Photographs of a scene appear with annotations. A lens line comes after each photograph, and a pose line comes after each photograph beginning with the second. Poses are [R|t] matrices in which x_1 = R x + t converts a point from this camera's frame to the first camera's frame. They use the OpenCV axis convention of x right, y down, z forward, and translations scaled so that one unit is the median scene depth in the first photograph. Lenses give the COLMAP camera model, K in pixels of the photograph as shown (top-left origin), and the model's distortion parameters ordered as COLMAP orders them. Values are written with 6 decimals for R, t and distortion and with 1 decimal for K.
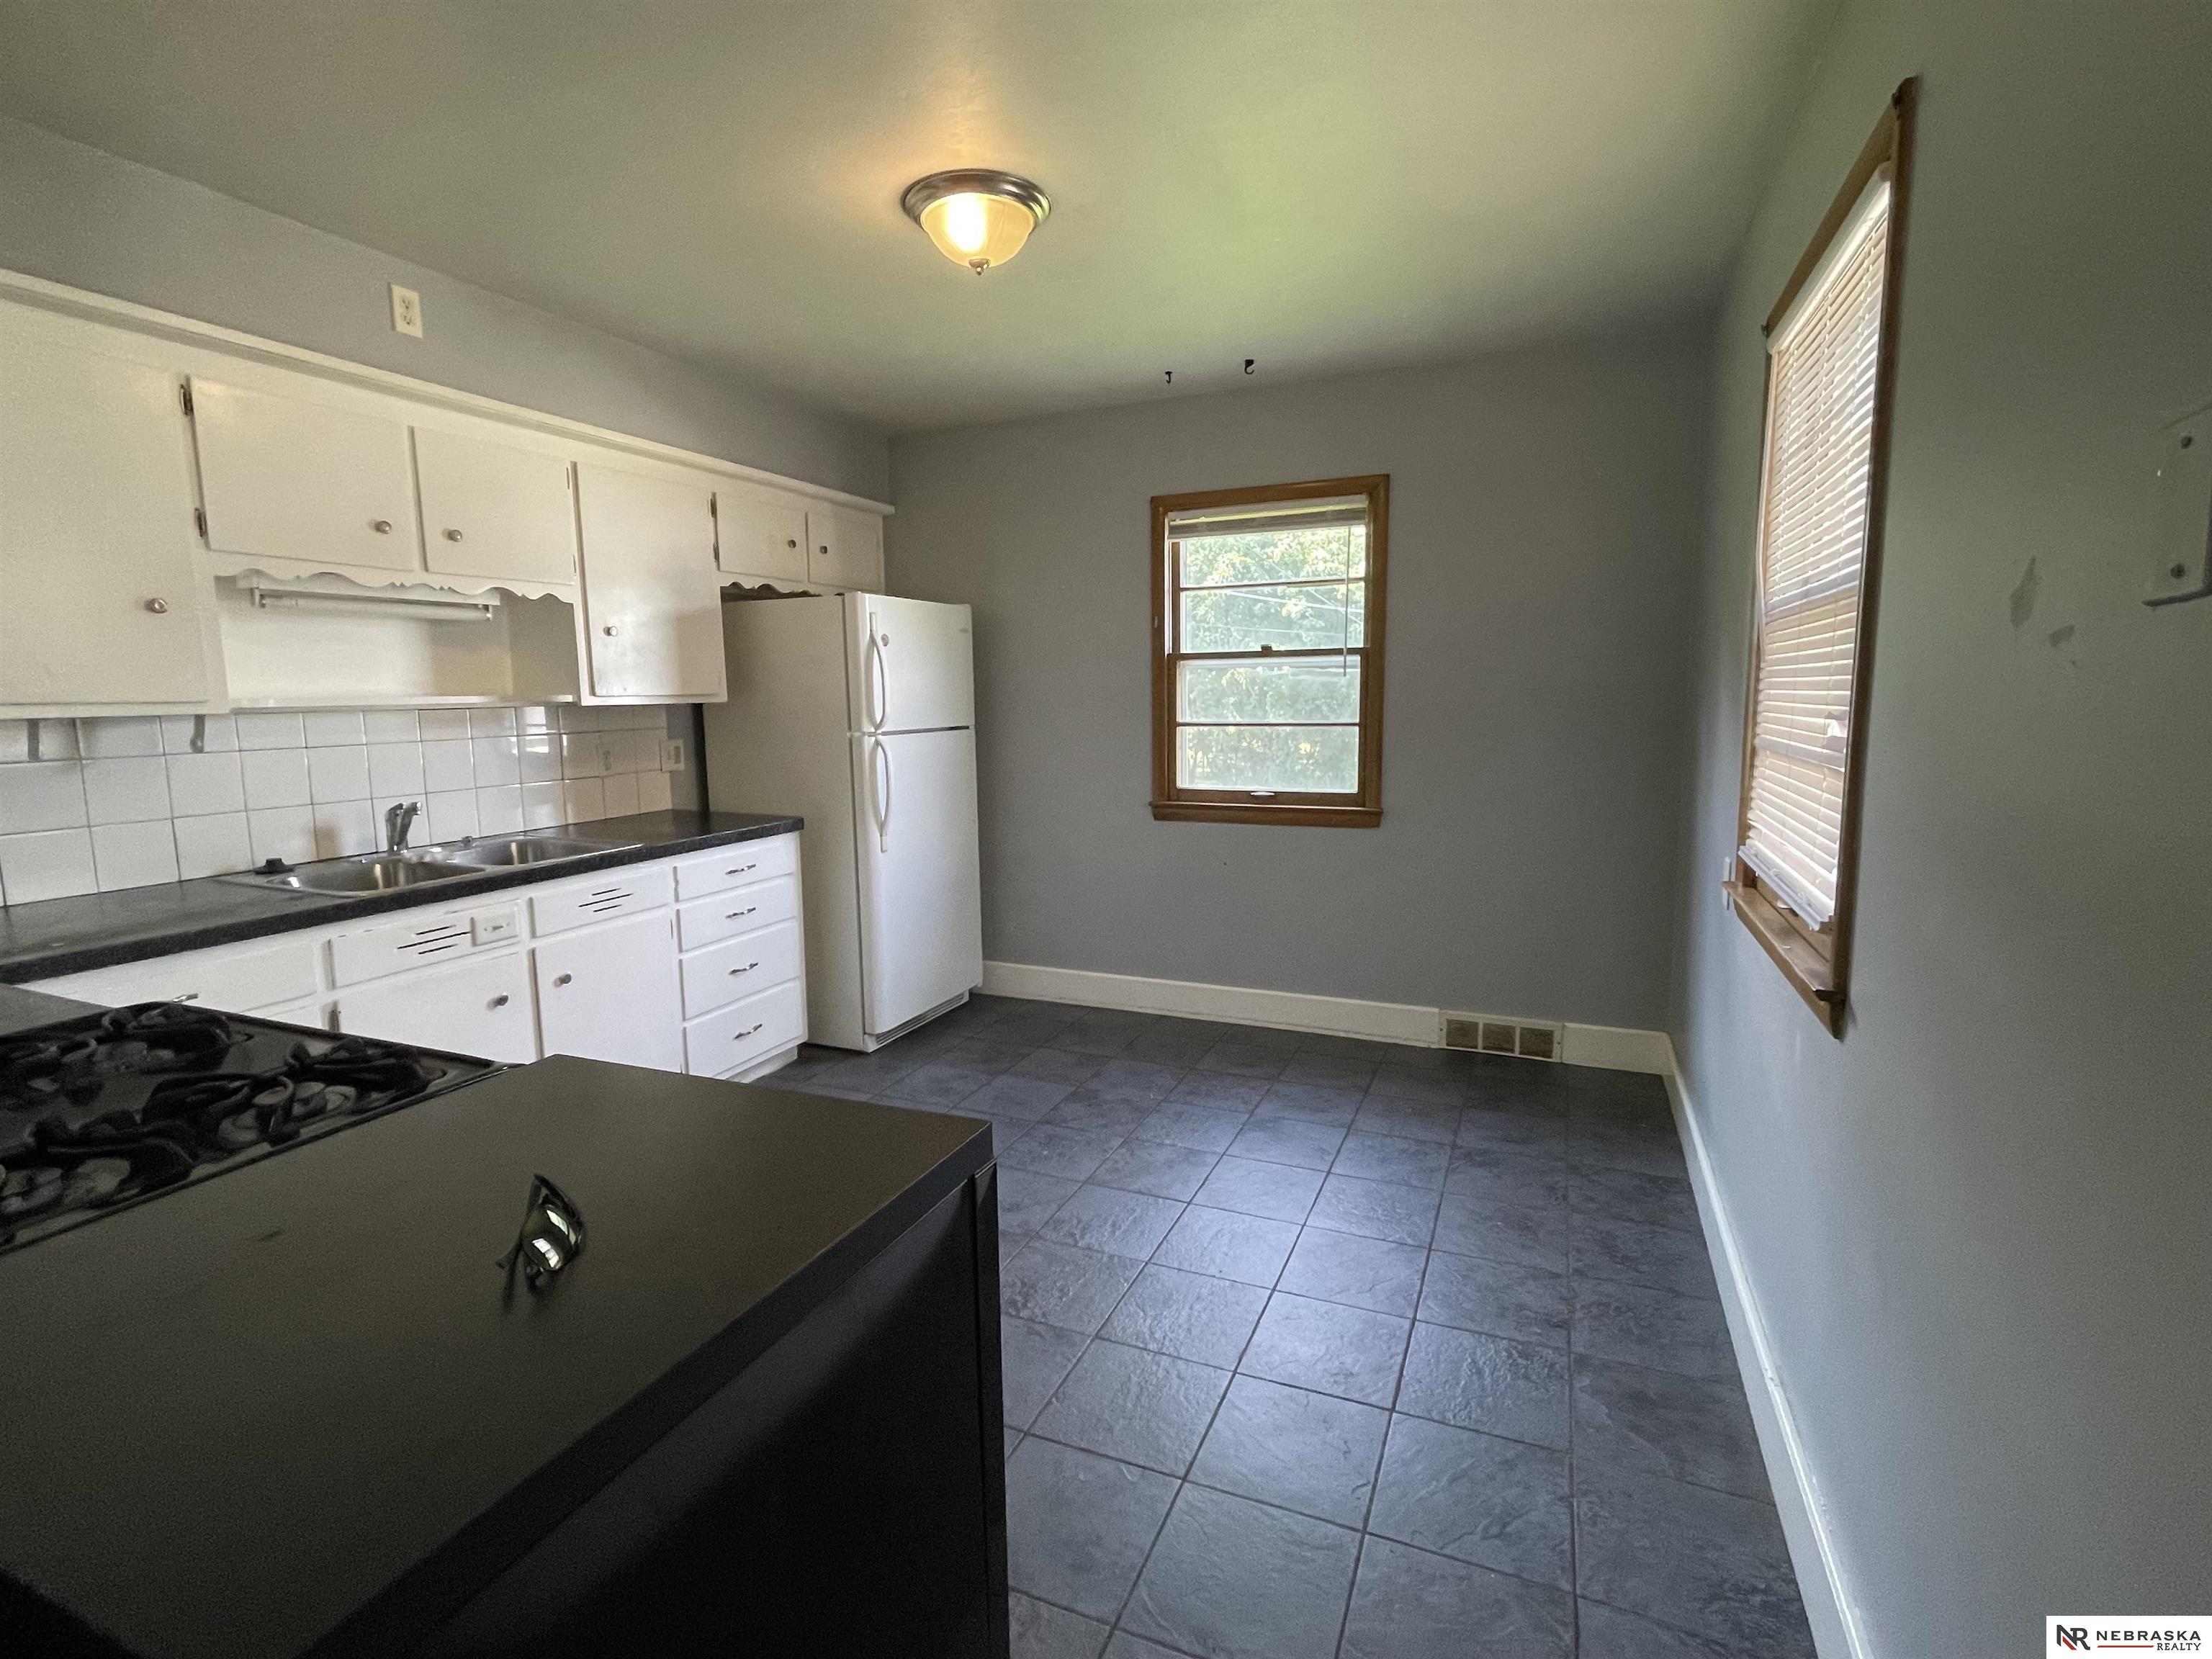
lens RADIAL K [[1027.1, 0, 1115.5], [0, 1027.1, 838.8], [0, 0, 1]] dist [0.004787, 0.000232]
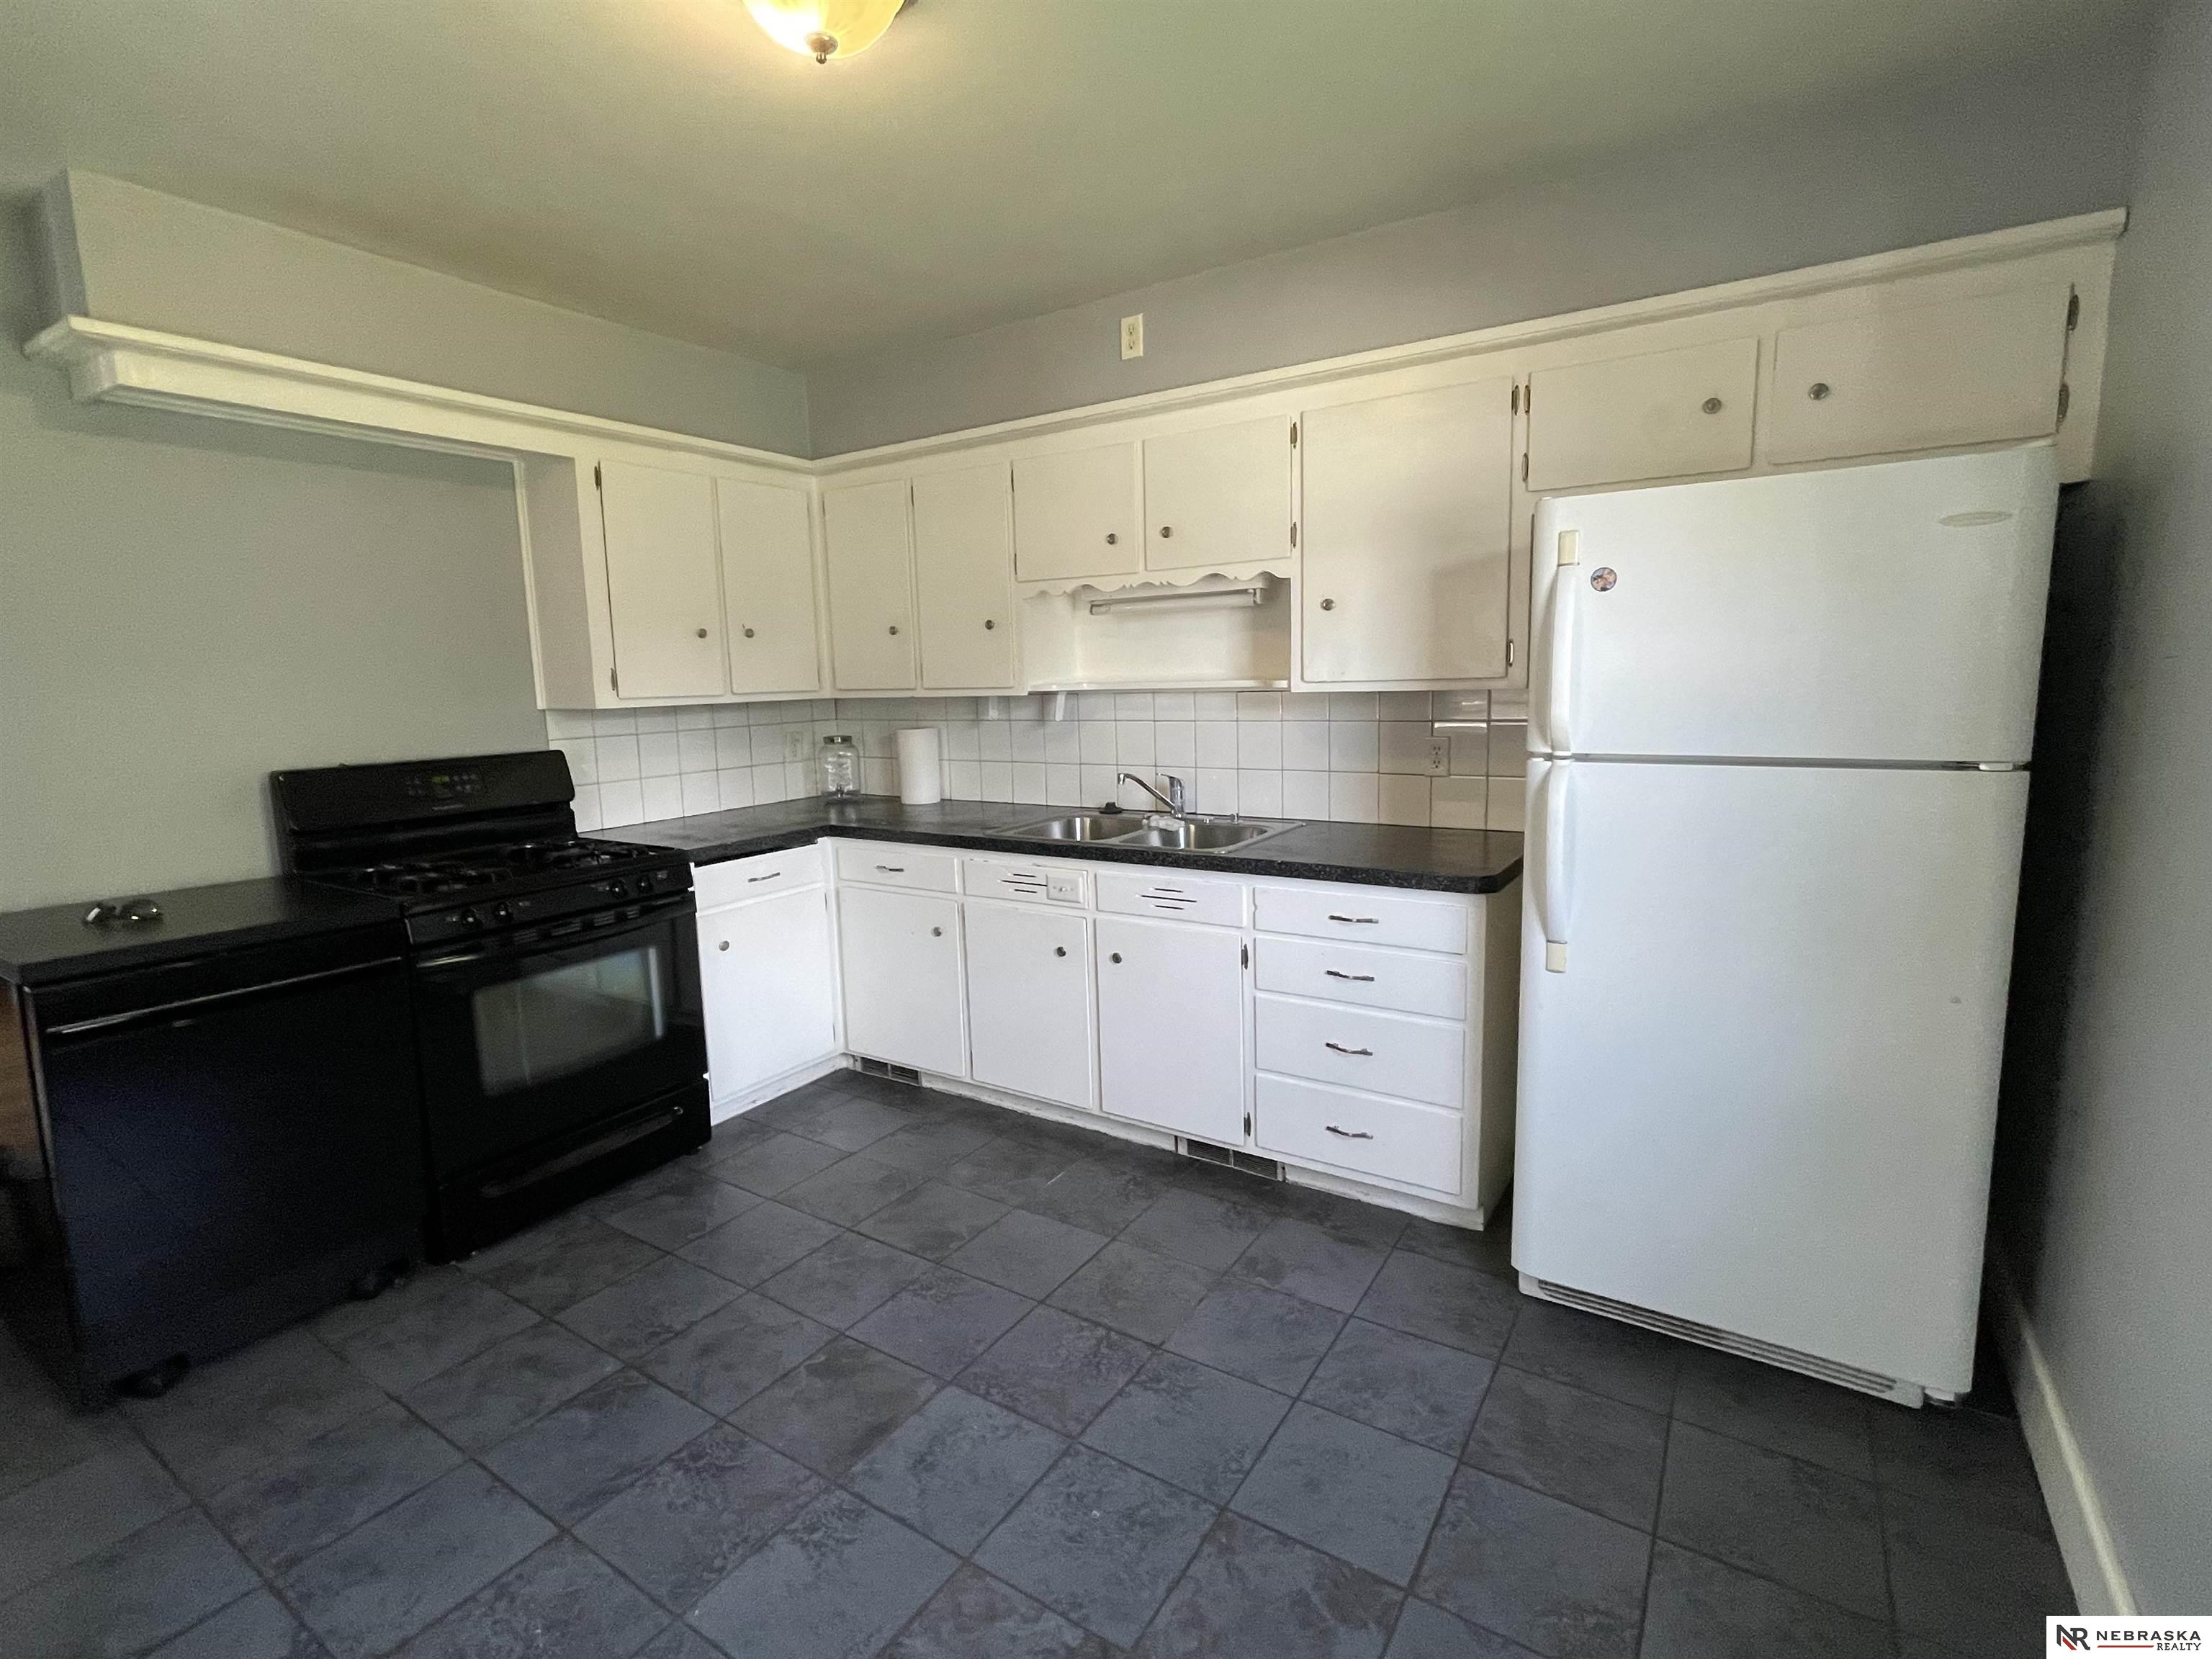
lens RADIAL K [[1027.1, 0, 1098.9], [0, 1027.1, 833.2], [0, 0, 1]] dist [0.004787, 0.000232]
pose [[-0.164195, 0.169510, -0.971754, 0.440699], [-0.117038, 0.974818, 0.189820, -0.176464], [0.979460, 0.144900, -0.140221, 1.079435]]
